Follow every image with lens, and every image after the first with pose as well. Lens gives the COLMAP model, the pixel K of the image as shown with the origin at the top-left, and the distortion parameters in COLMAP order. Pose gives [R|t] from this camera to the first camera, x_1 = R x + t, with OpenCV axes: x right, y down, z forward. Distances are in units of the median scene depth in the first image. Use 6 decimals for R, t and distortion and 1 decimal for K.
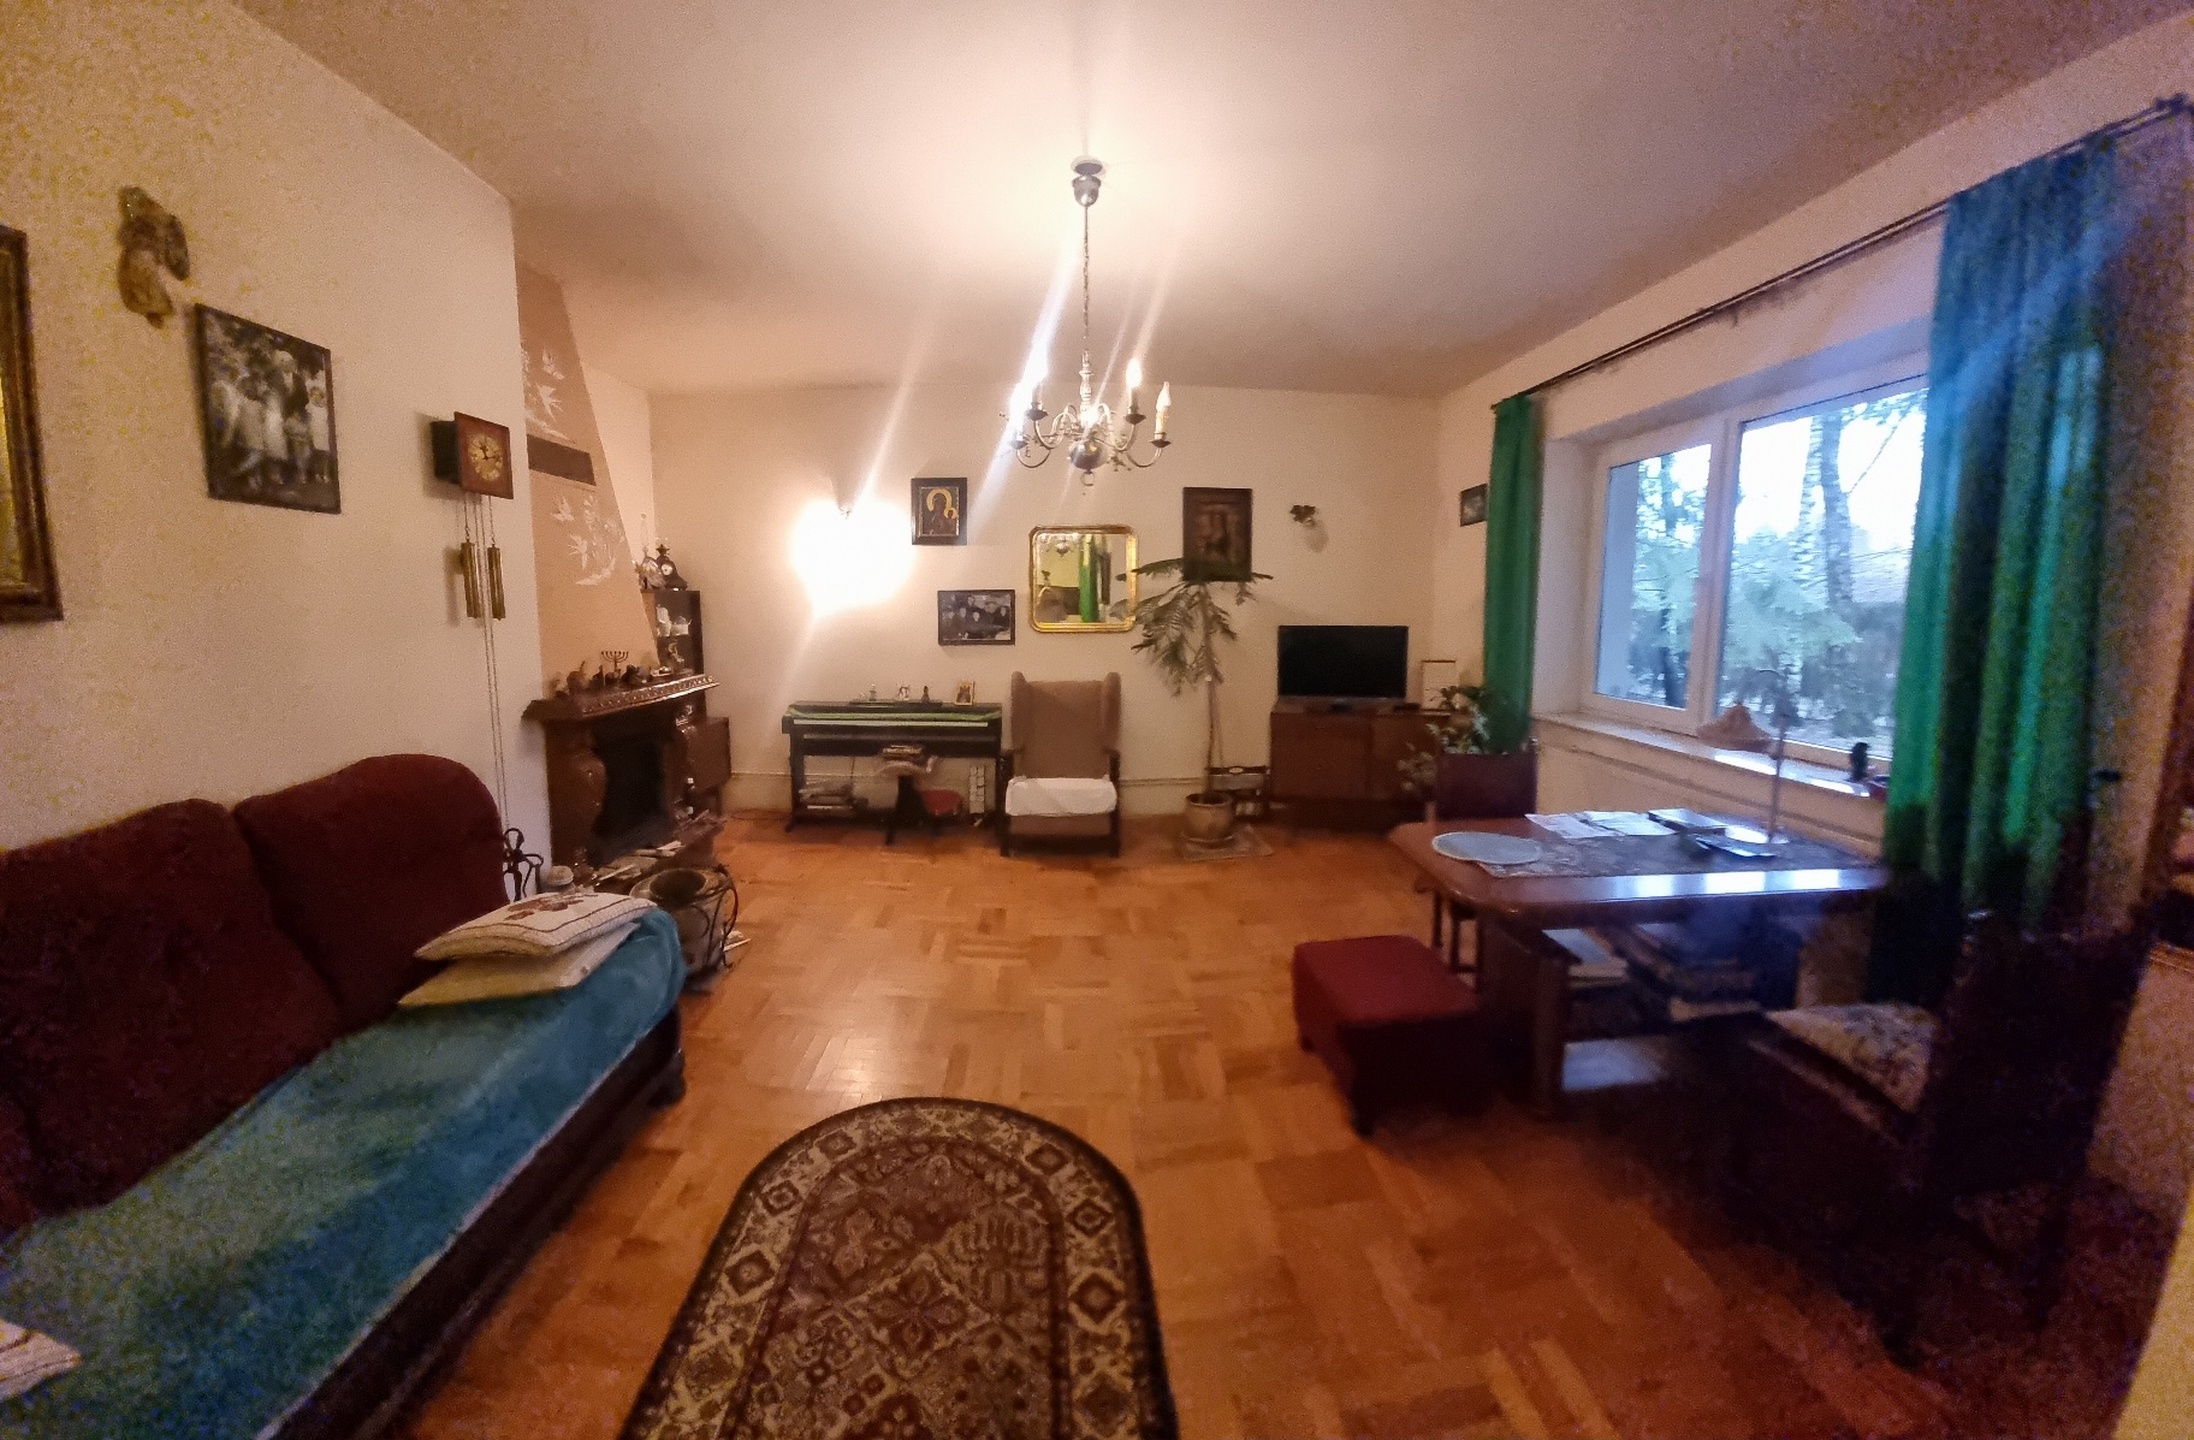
lens RADIAL K [[776.4, 0, 1097.0], [0, 776.4, 720.0], [0, 0, 1]] dist [-0.045926, 0.000140]
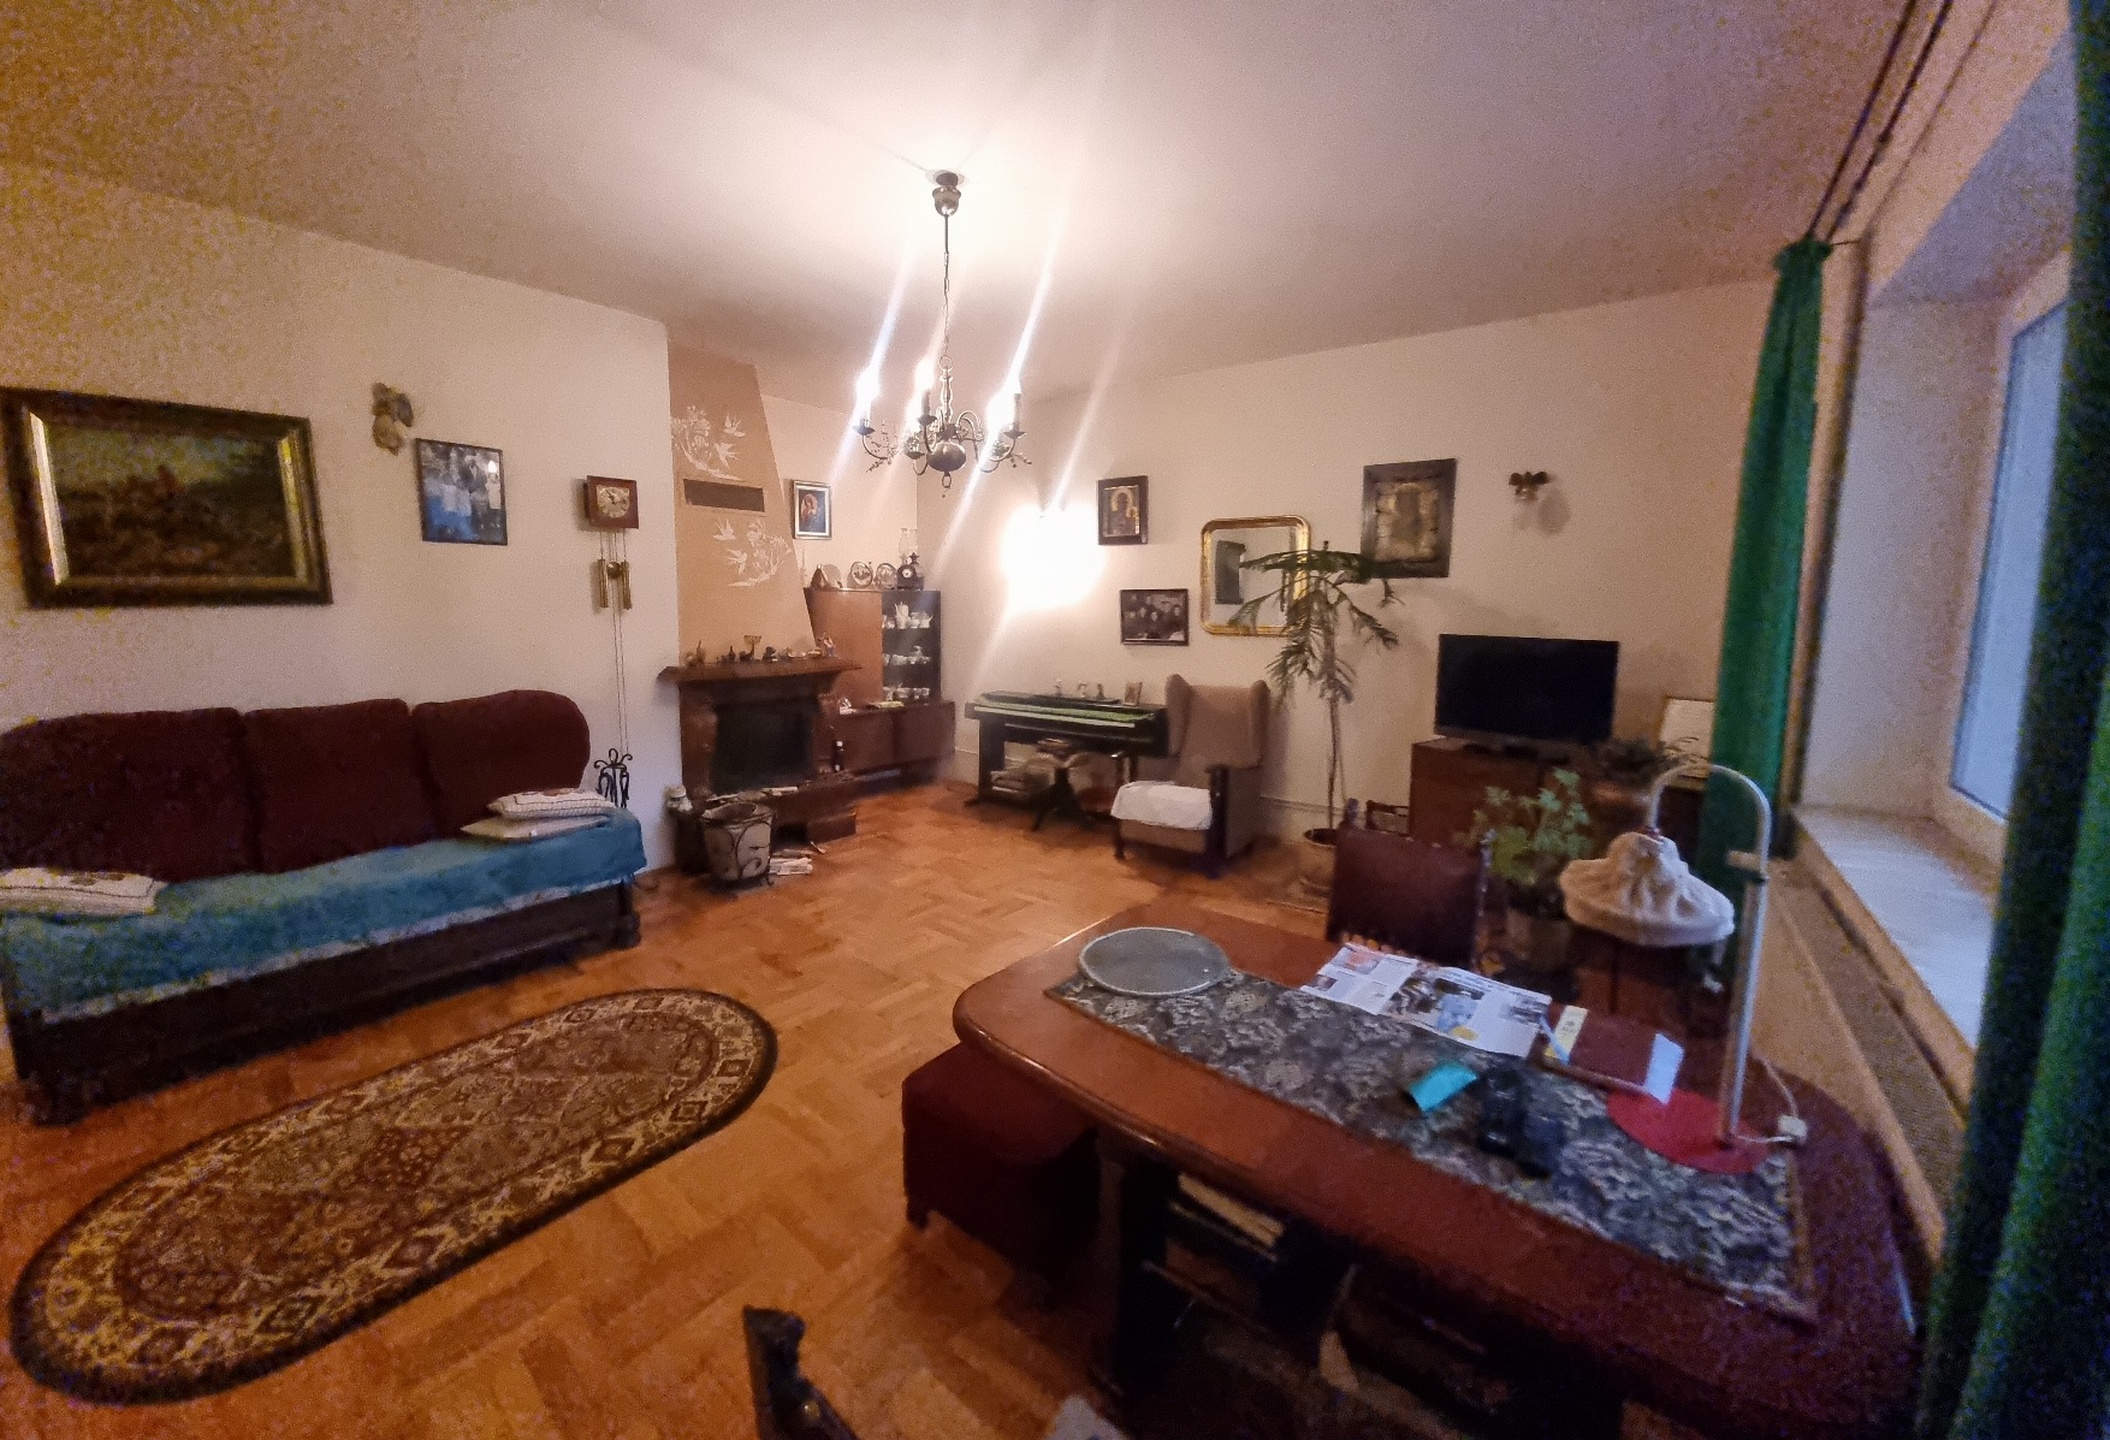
lens RADIAL K [[834.5, 0, 1055.0], [0, 834.5, 720.0], [0, 0, 1]] dist [-0.048950, -0.000117]
pose [[0.786177, 0.087268, -0.611809, 0.900568], [-0.095218, 0.995263, 0.019608, -0.028514], [0.610622, 0.042840, 0.790763, 0.235510]]
